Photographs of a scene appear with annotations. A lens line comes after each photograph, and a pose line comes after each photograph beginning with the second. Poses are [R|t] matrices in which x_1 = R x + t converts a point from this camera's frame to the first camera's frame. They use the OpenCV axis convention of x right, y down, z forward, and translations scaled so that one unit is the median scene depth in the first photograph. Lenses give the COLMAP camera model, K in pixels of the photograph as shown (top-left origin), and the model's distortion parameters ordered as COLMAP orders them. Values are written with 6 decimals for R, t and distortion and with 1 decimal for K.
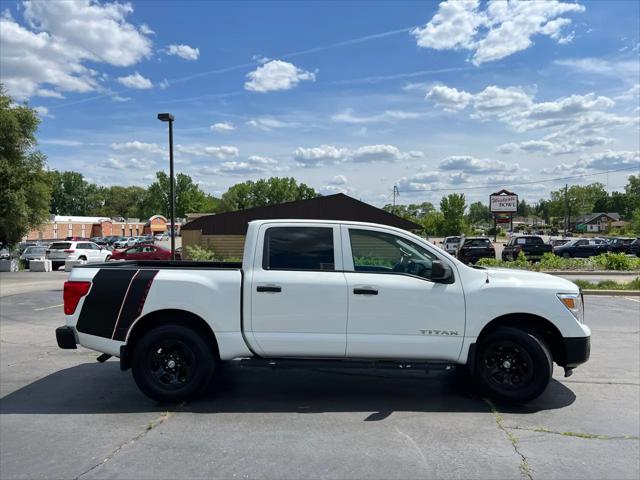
lens RADIAL K [[480.9, 0, 323.6], [0, 480.9, 235.4], [0, 0, 1]] dist [0.052403, -0.058572]
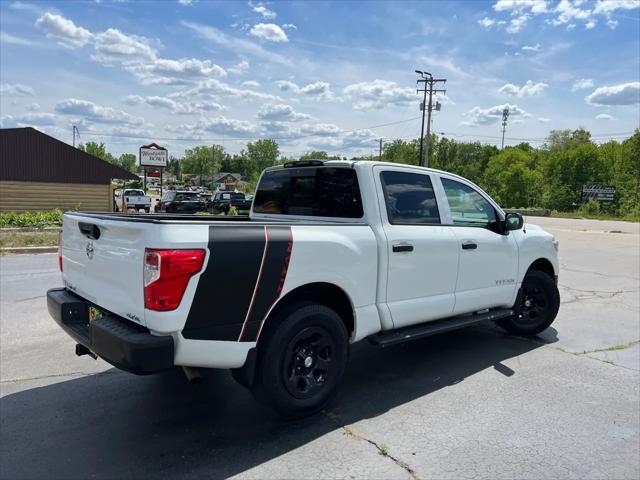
lens RADIAL K [[480.9, 0, 321.7], [0, 480.9, 240.5], [0, 0, 1]] dist [0.052403, -0.058572]
pose [[0.741978, -0.035108, 0.669505, -0.669031], [-0.034476, 0.995308, 0.090401, 0.027146], [-0.669538, -0.090158, 0.737286, 0.439886]]
